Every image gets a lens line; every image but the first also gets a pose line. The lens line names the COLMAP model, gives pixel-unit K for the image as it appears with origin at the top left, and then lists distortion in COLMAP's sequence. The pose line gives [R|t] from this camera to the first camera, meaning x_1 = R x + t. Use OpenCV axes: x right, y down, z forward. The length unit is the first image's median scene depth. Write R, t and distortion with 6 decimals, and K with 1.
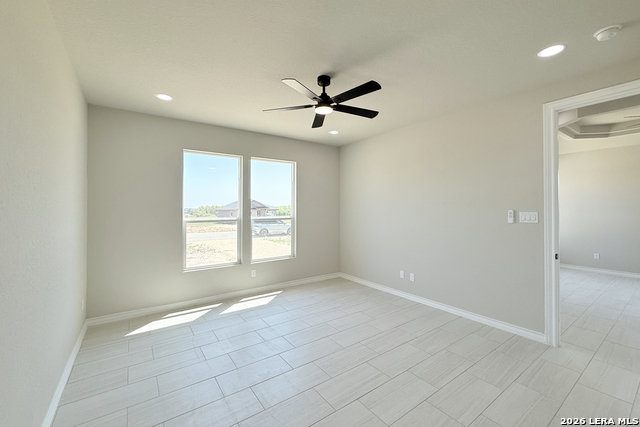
lens RADIAL K [[260.2, 0, 318.8], [0, 260.2, 210.5], [0, 0, 1]] dist [0.000354, 0.000066]
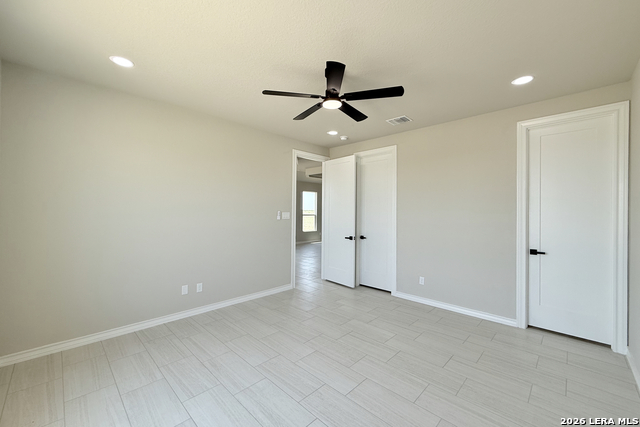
lens RADIAL K [[260.2, 0, 318.8], [0, 260.2, 210.5], [0, 0, 1]] dist [0.000354, 0.000066]
pose [[-0.182506, 0.005220, 0.983191, -0.779303], [-0.004087, 0.999973, -0.006068, 0.004049], [-0.983196, -0.005126, -0.182480, 1.047718]]
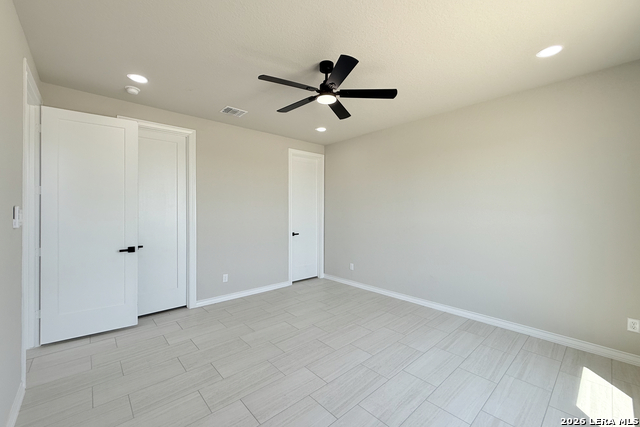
lens RADIAL K [[260.2, 0, 318.8], [0, 260.2, 210.5], [0, 0, 1]] dist [0.000354, 0.000066]
pose [[-0.993343, 0.002415, -0.115165, 0.134464], [0.002067, 0.999993, 0.003137, 0.007239], [0.115172, 0.002878, -0.993341, 1.661921]]
